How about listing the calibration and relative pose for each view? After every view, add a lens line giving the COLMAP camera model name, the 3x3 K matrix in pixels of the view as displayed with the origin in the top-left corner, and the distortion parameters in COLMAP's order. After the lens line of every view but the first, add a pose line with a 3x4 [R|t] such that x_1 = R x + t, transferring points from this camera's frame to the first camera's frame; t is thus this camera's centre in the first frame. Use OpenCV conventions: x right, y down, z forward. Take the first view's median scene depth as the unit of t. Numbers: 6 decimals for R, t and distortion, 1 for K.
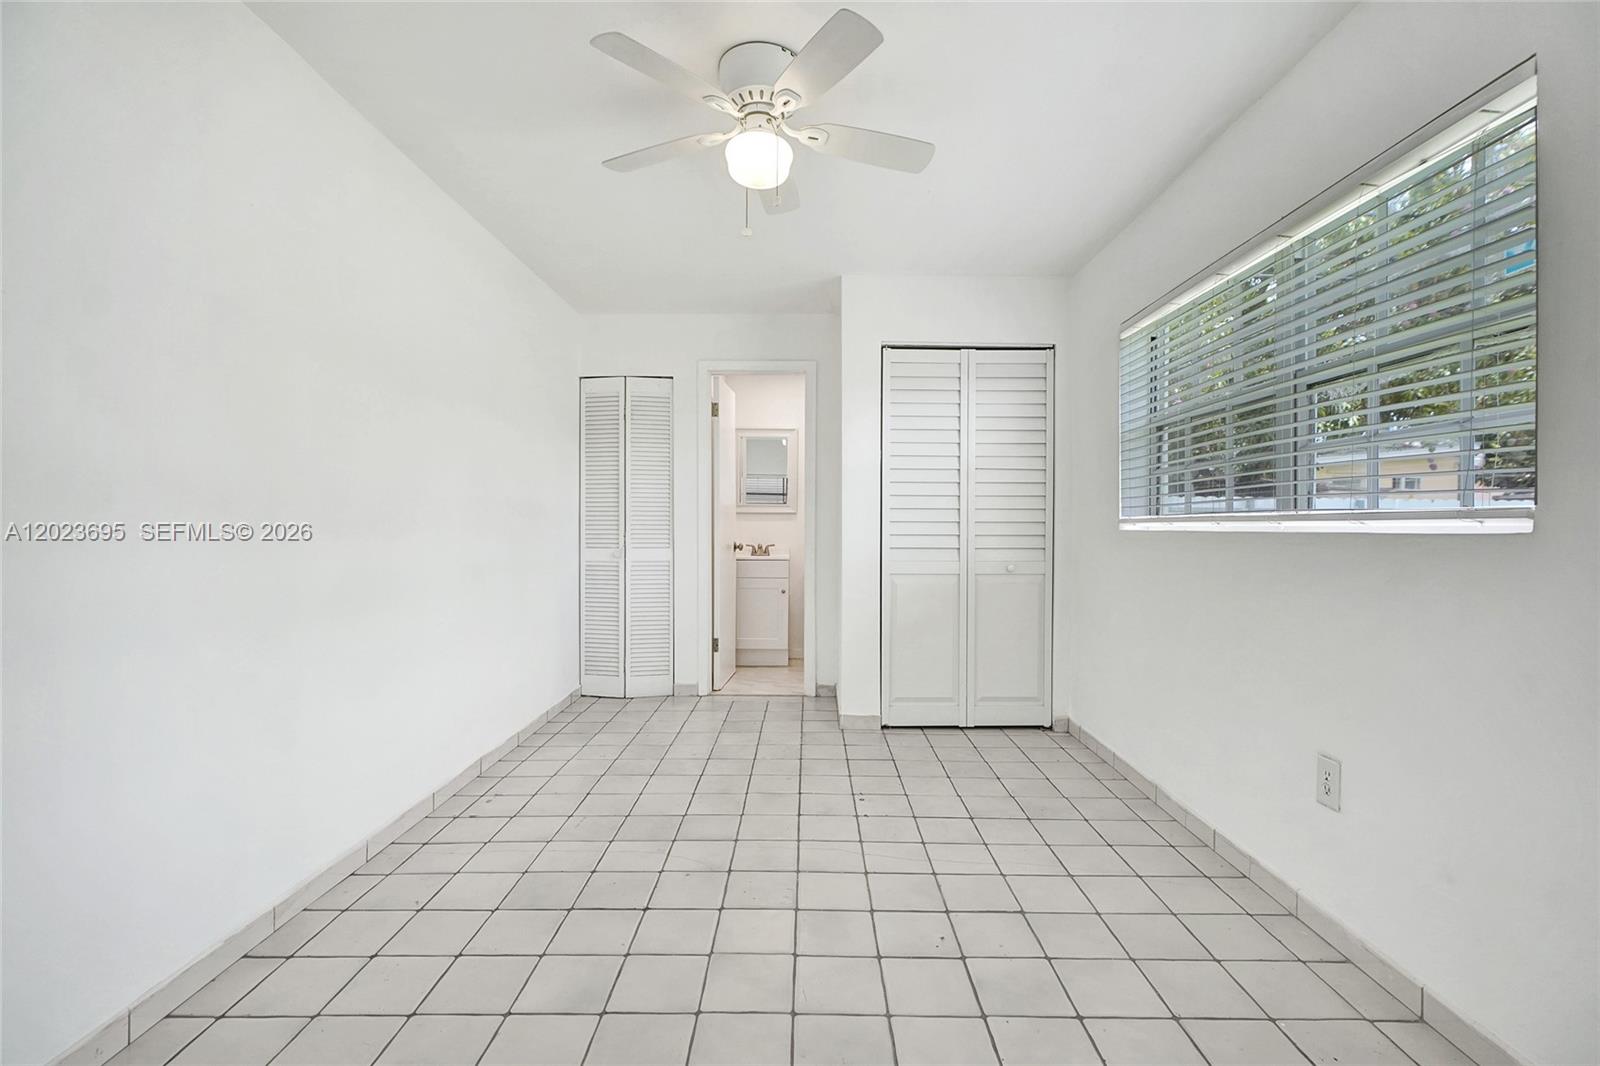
lens RADIAL K [[715.0, 0, 798.0], [0, 715.0, 534.3], [0, 0, 1]] dist [-0.002480, 0.000839]
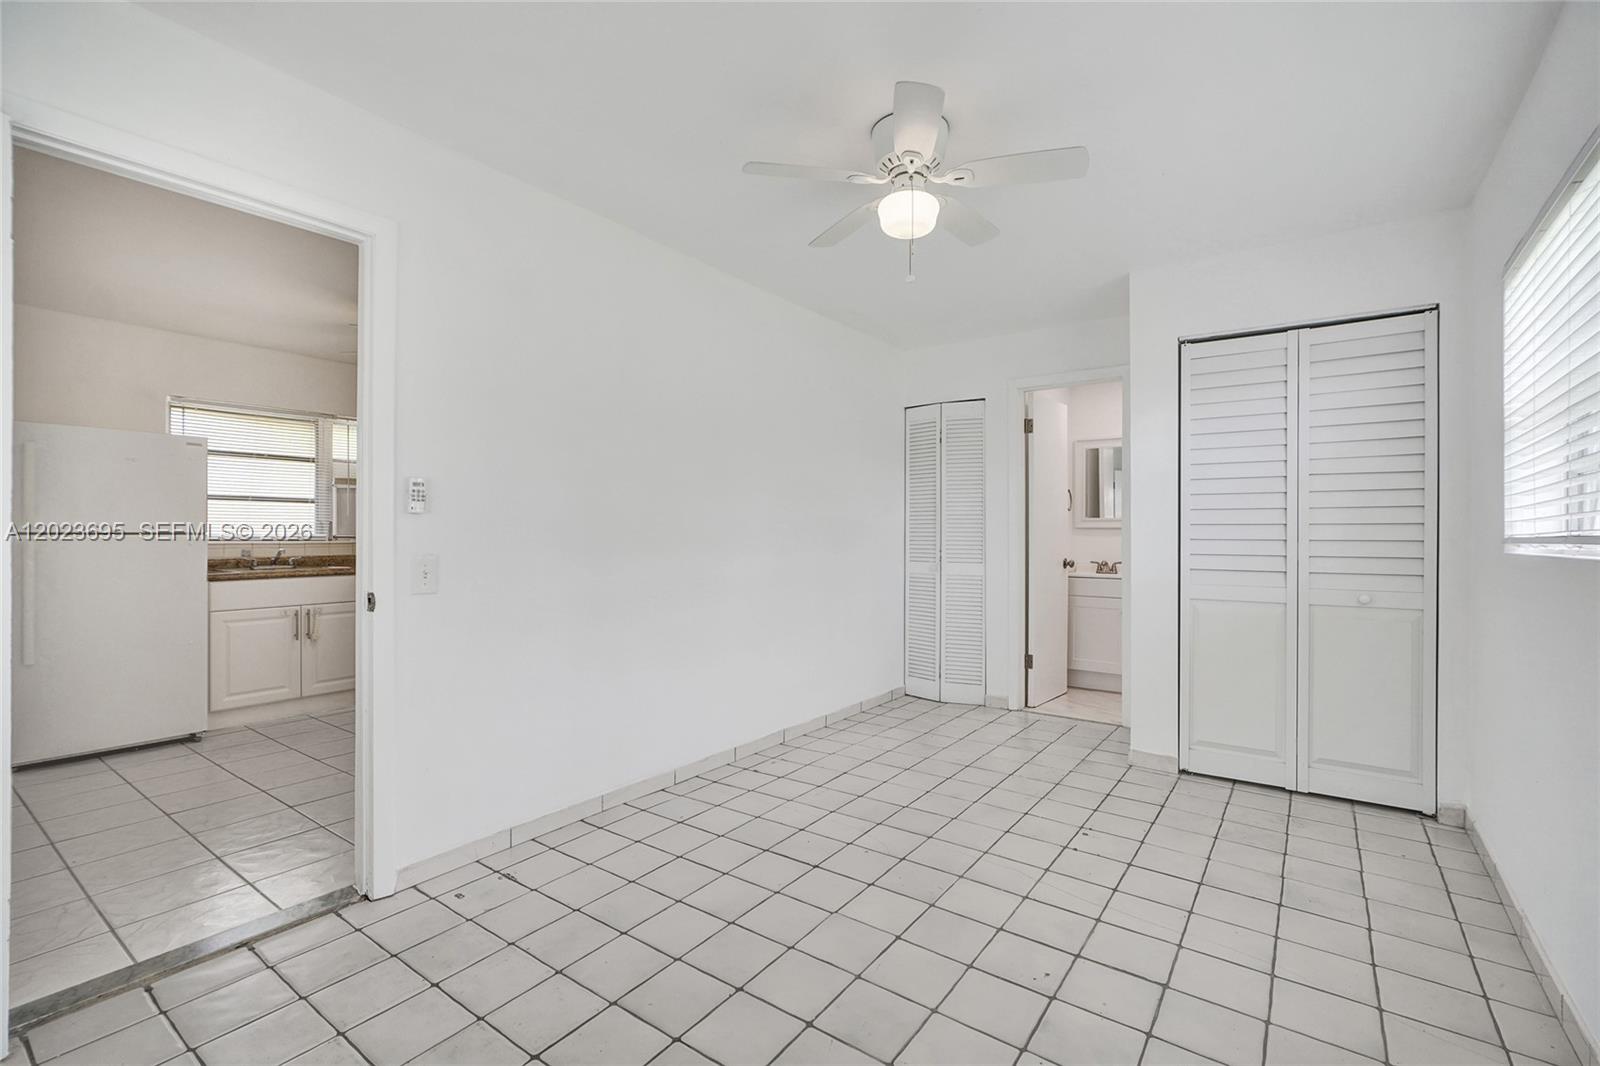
lens RADIAL K [[709.0, 0, 800.7], [0, 709.0, 539.9], [0, 0, 1]] dist [0.000334, 0.000859]
pose [[0.813977, 0.004531, -0.580879, 0.245209], [-0.010230, 0.999926, -0.006535, -0.006346], [0.580806, 0.011261, 0.813964, 0.009748]]
